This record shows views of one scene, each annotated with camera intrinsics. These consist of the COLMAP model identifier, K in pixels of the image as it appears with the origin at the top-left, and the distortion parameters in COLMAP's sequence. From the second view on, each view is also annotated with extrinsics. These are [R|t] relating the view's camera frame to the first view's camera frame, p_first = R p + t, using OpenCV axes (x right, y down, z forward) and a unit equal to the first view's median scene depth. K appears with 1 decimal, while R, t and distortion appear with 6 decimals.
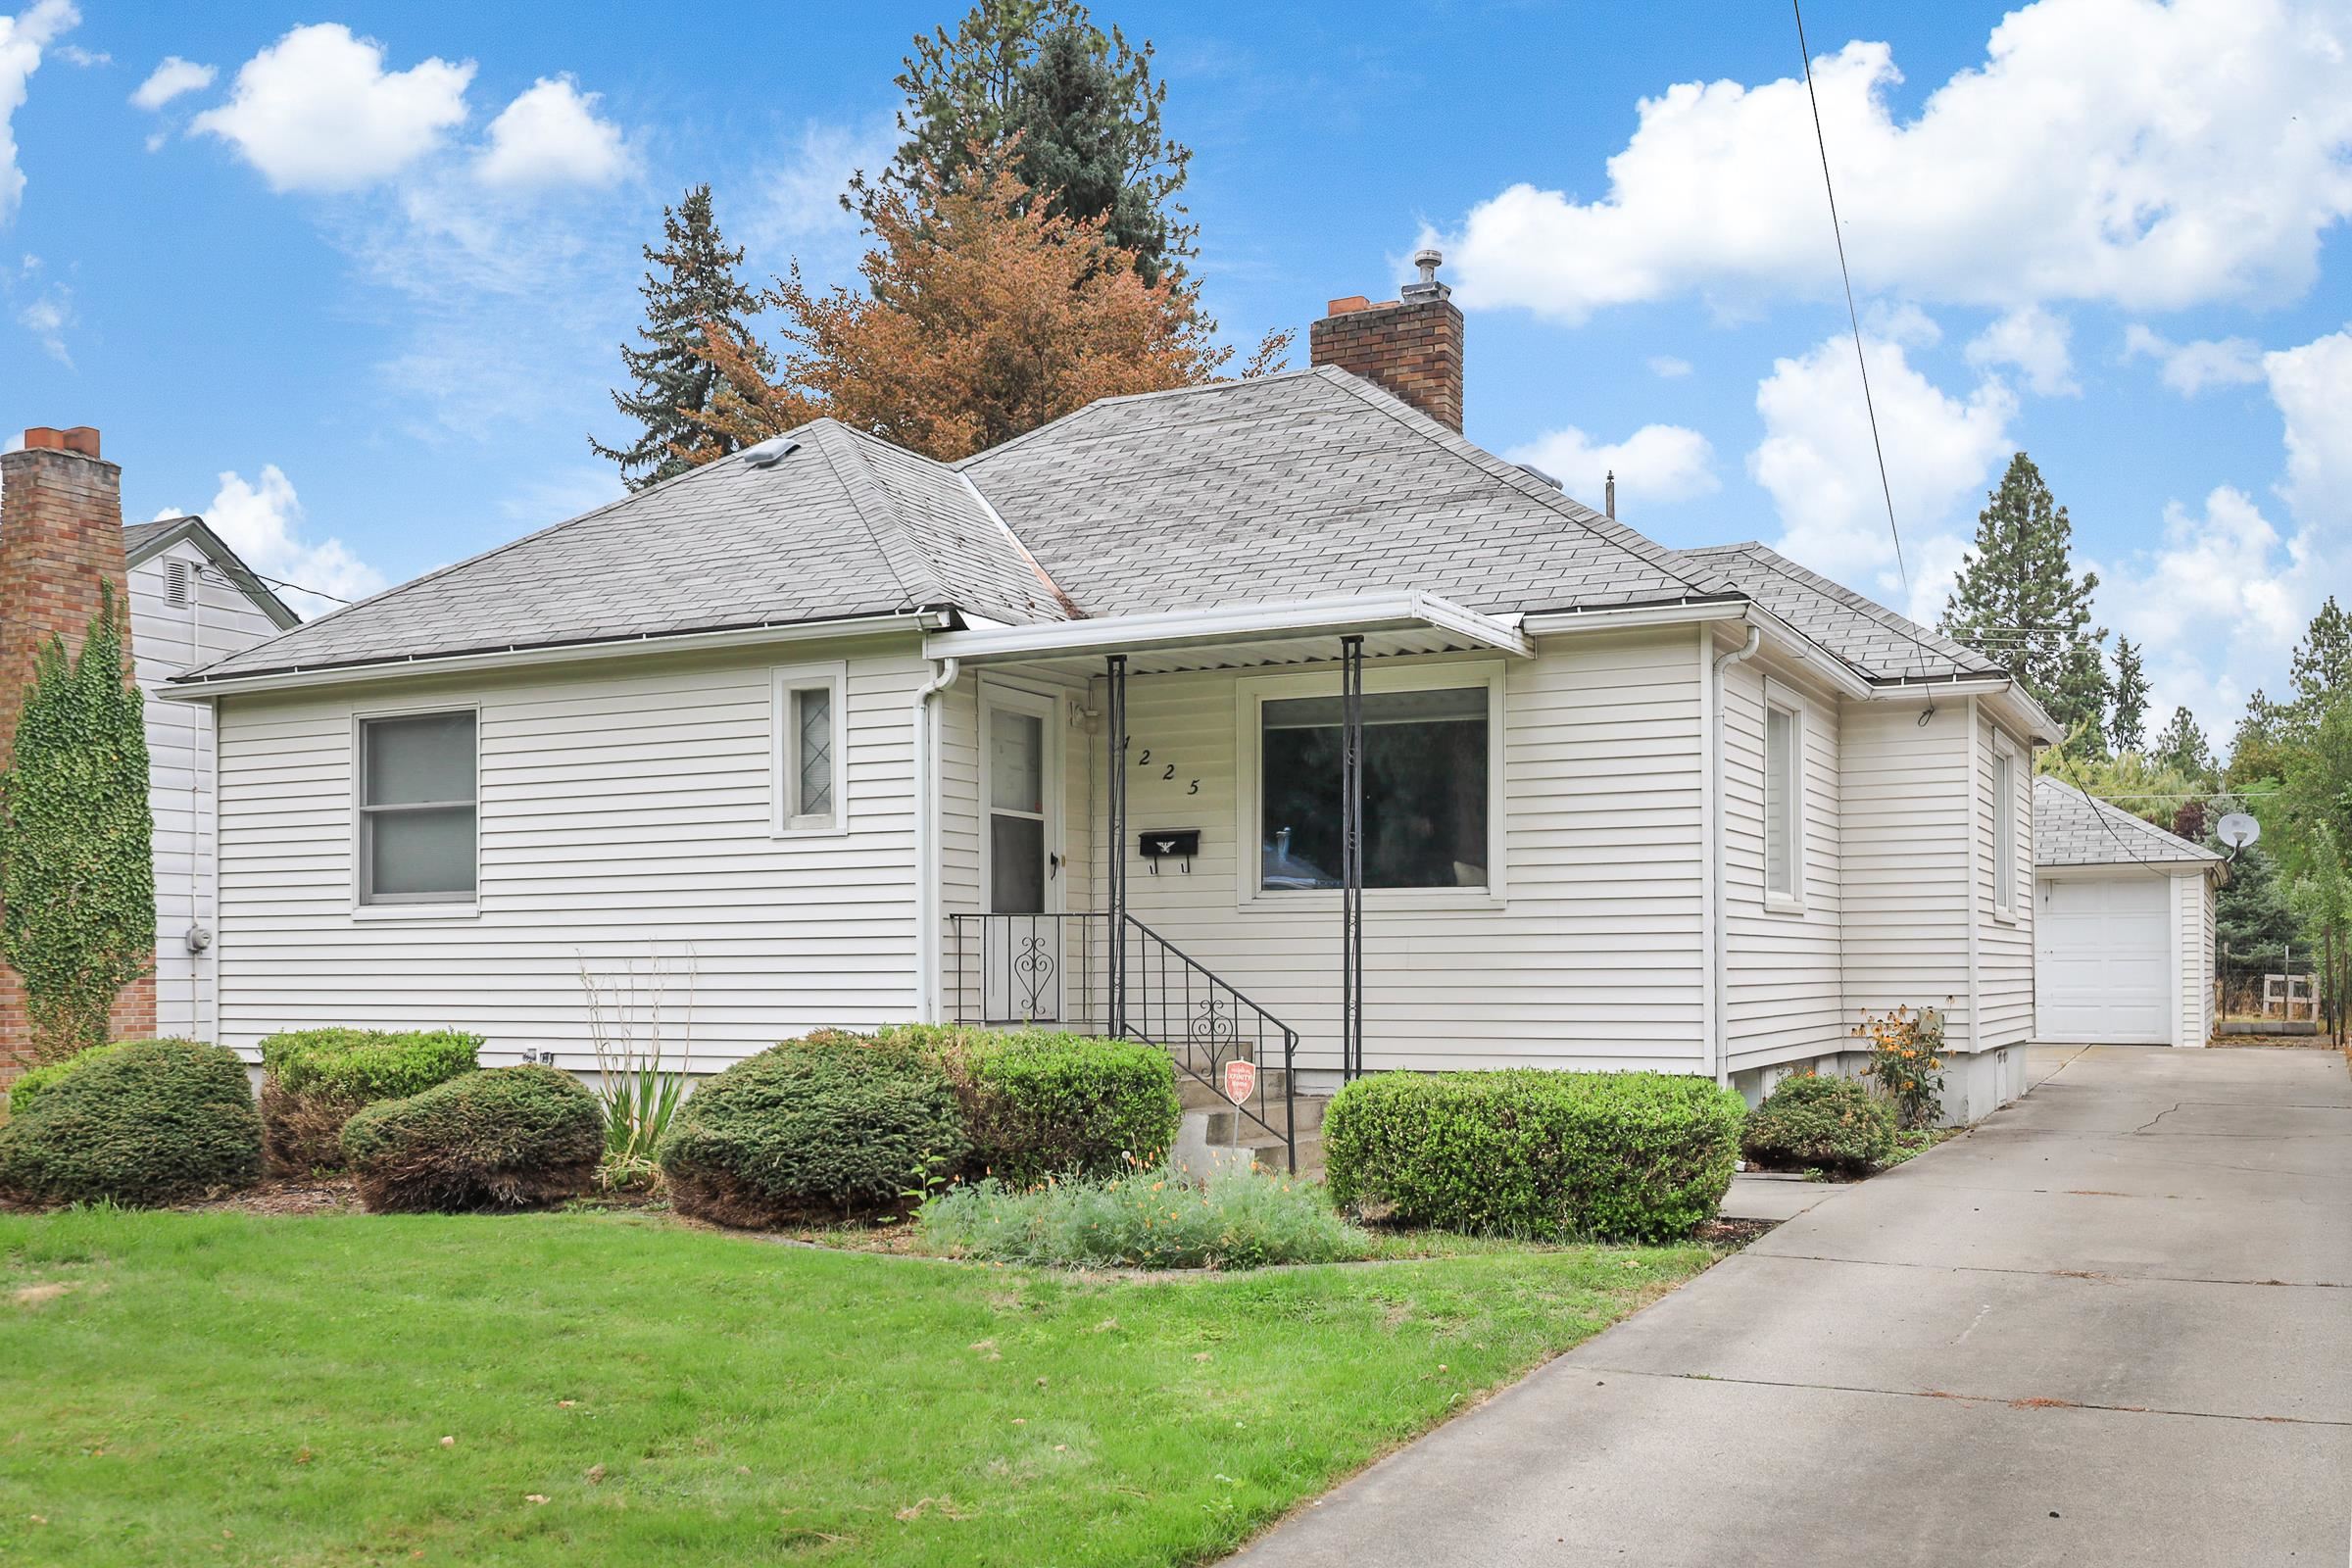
lens RADIAL K [[2188.4, 0, 1173.2], [0, 2188.4, 802.8], [0, 0, 1]] dist [-0.003237, 0.000000]
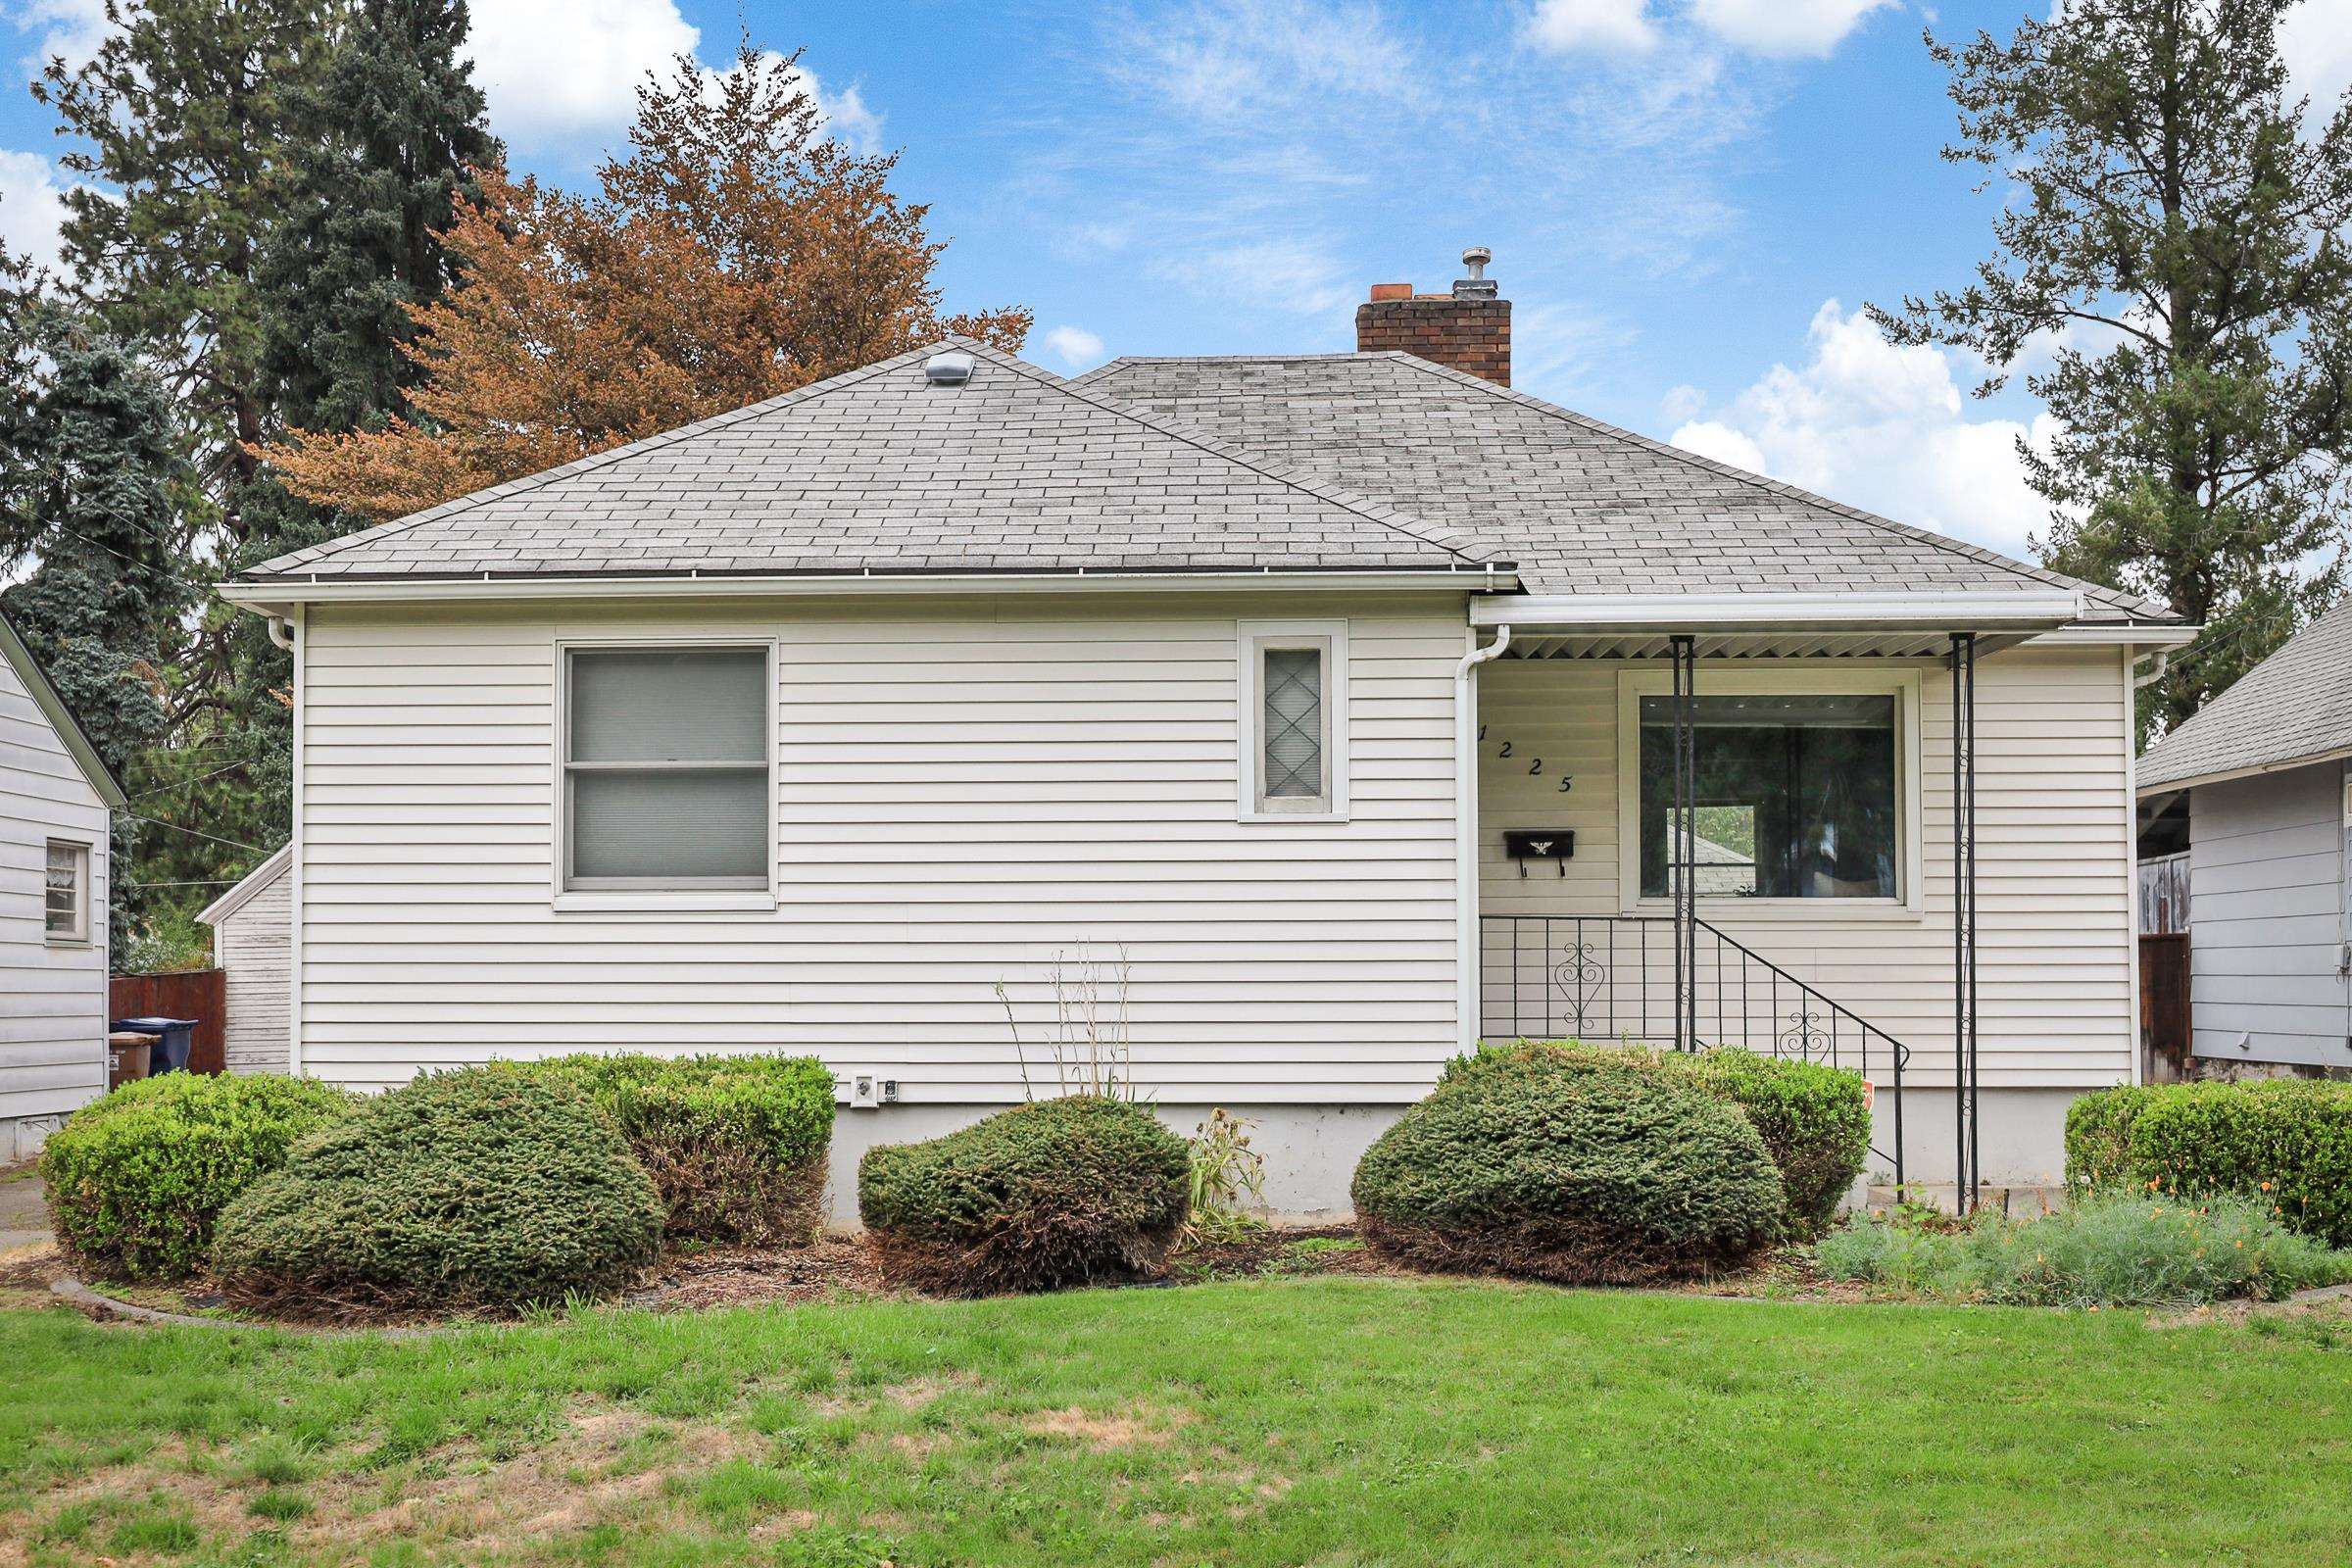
lens RADIAL K [[2188.4, 0, 1175.1], [0, 2188.4, 766.6], [0, 0, 1]] dist [-0.003237, 0.000000]
pose [[0.905177, 0.047756, 0.422344, -0.561140], [-0.035616, 0.998695, -0.036594, 0.026419], [-0.423540, 0.018082, 0.905697, 0.245563]]
